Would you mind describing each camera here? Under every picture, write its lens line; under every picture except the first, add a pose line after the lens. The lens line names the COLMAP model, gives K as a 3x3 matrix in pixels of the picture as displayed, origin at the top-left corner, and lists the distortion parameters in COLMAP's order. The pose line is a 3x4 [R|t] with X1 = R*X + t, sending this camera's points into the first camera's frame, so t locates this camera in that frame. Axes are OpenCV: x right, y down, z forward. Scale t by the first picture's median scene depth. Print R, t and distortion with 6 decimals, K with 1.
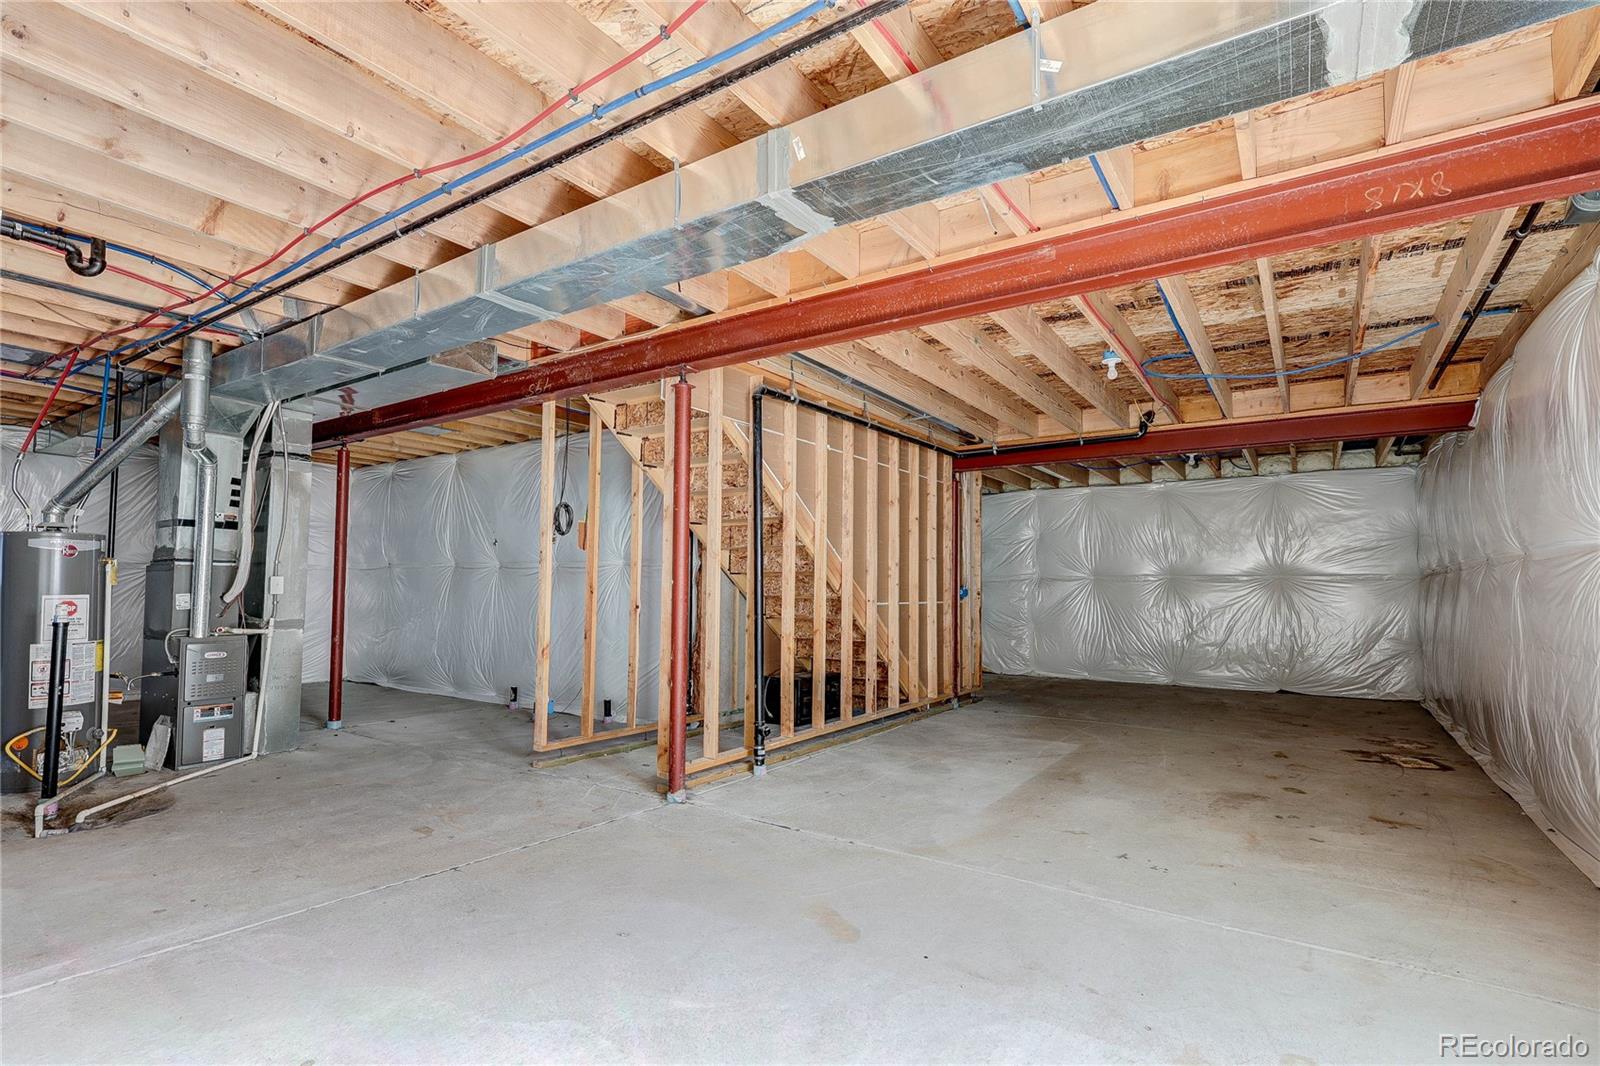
lens RADIAL K [[758.4, 0, 798.3], [0, 758.4, 548.9], [0, 0, 1]] dist [-0.003413, -0.000064]
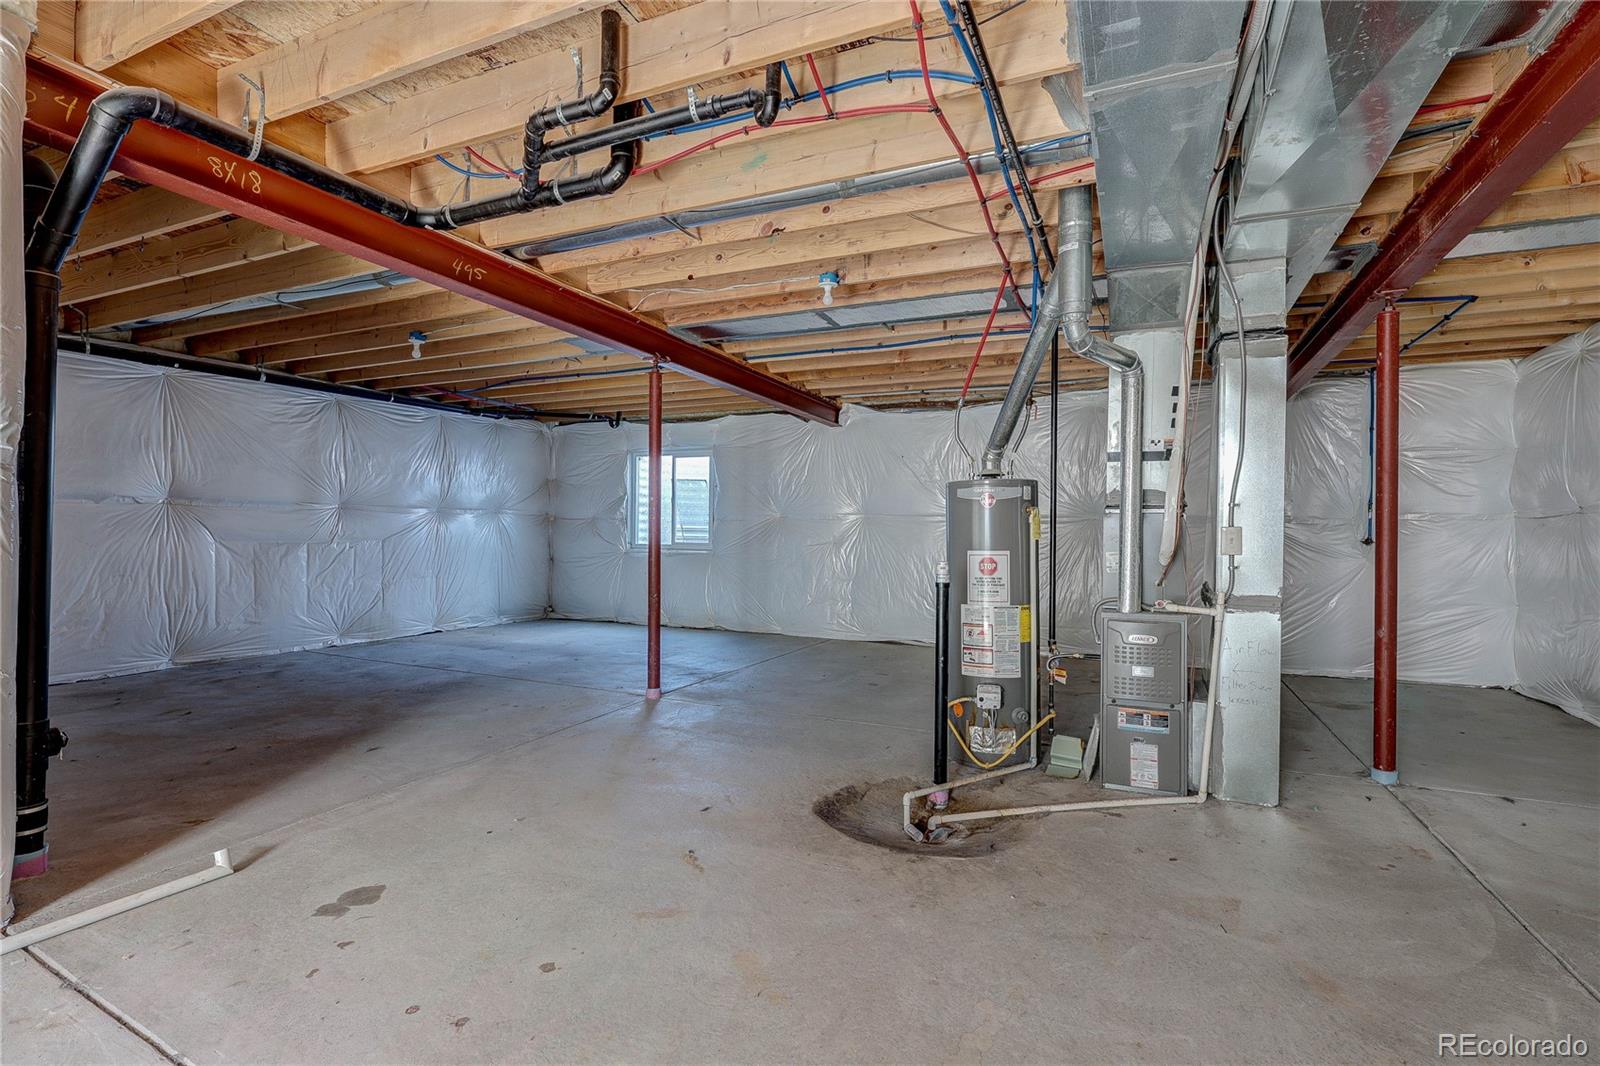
lens RADIAL K [[745.8, 0, 795.3], [0, 745.8, 531.1], [0, 0, 1]] dist [-0.001786, -0.000464]
pose [[0.163448, -0.007503, -0.986523, -0.148028], [0.039549, 0.999217, -0.001047, 0.029383], [0.985759, -0.038845, 0.163617, 0.619304]]
